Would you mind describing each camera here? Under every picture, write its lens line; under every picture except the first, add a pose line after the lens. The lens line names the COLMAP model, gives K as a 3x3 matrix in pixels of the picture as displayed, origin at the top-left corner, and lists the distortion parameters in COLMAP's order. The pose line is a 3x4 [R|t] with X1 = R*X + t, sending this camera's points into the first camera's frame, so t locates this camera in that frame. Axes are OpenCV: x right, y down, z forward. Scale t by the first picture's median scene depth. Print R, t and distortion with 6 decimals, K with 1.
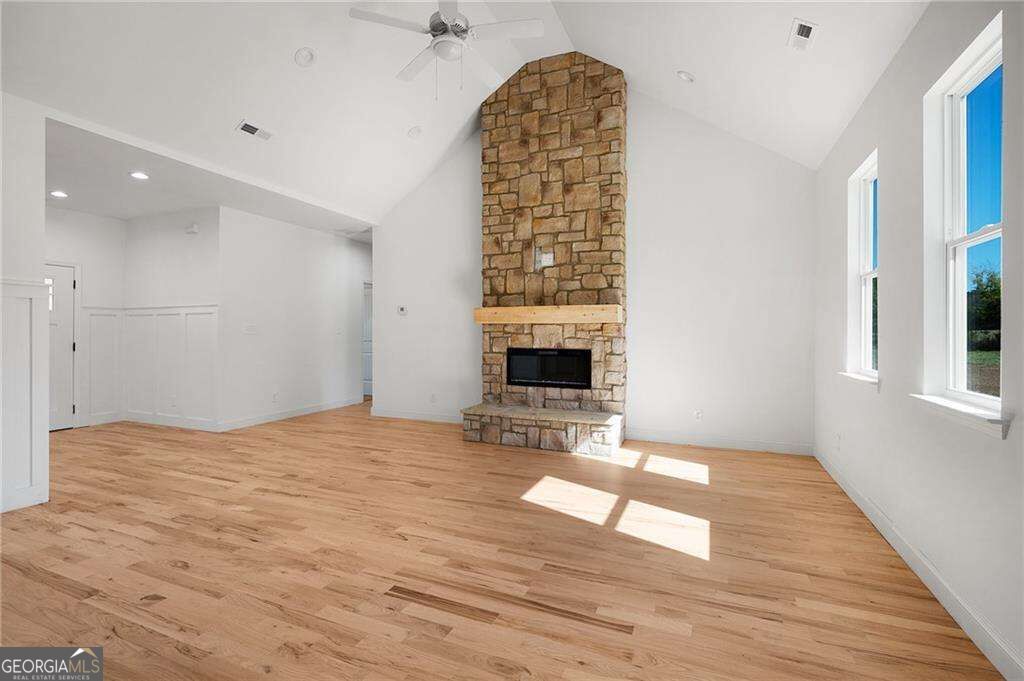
lens RADIAL K [[463.0, 0, 501.0], [0, 463.0, 332.8], [0, 0, 1]] dist [-0.000043, -0.000610]
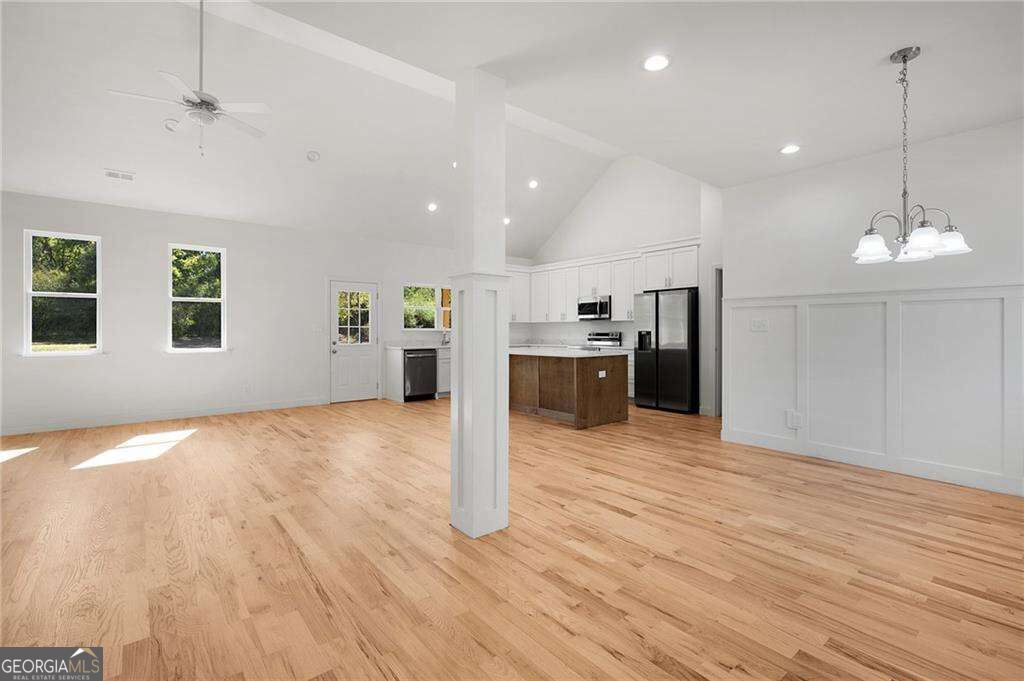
lens RADIAL K [[463.0, 0, 504.3], [0, 463.0, 331.2], [0, 0, 1]] dist [-0.000043, -0.000610]
pose [[-0.883179, -0.001927, 0.469033, -1.130674], [-0.001425, 0.999998, 0.001425, -0.000283], [-0.469035, 0.000590, -0.883179, 1.322335]]
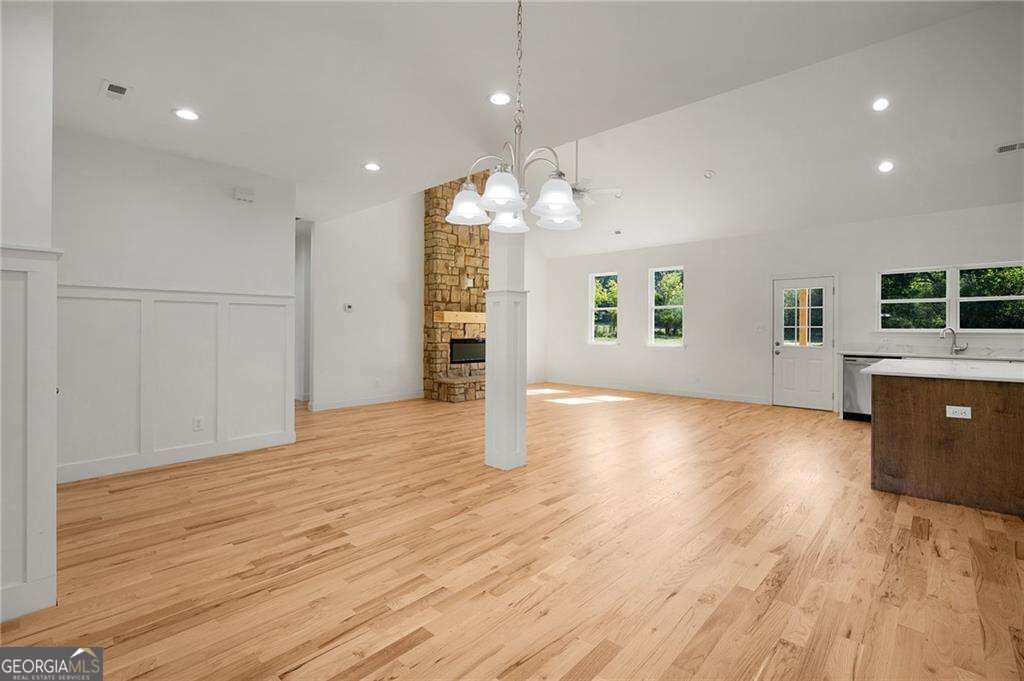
lens RADIAL K [[463.0, 0, 506.5], [0, 463.0, 331.1], [0, 0, 1]] dist [-0.000043, -0.000610]
pose [[0.338754, -0.004036, 0.940866, -1.689104], [-0.006028, 0.999961, 0.006460, -0.003859], [-0.940856, -0.007860, 0.338716, 0.429940]]
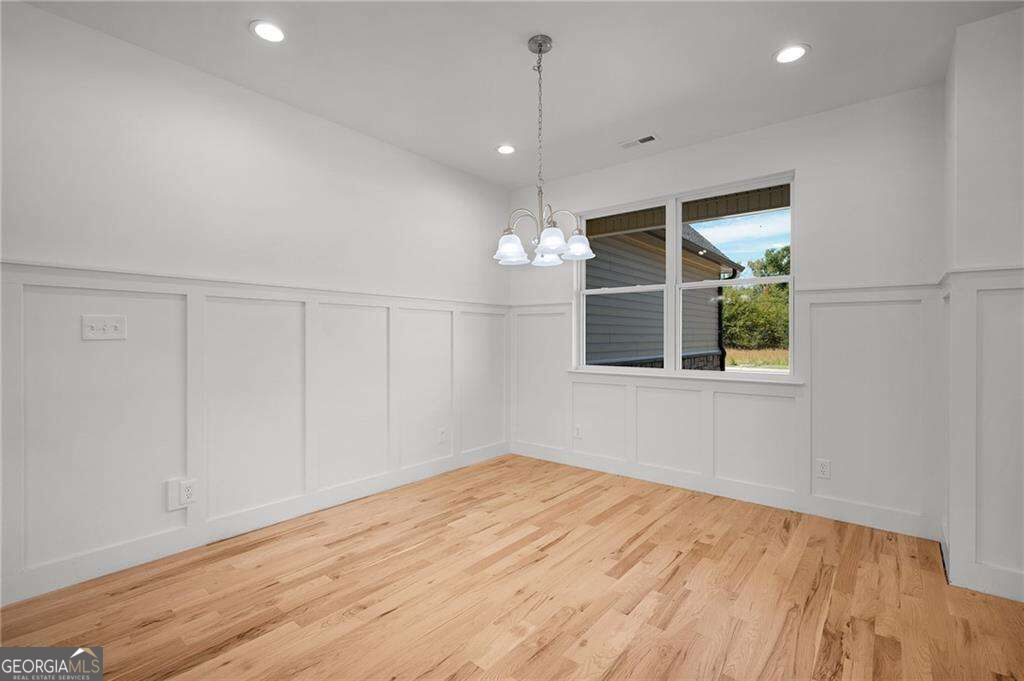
lens RADIAL K [[463.0, 0, 512.7], [0, 463.0, 341.8], [0, 0, 1]] dist [-0.000043, -0.000610]
pose [[-0.274527, 0.009970, -0.961528, -0.762492], [-0.000505, 0.999945, 0.010512, -0.003748], [0.961579, 0.003371, -0.274507, 0.677848]]
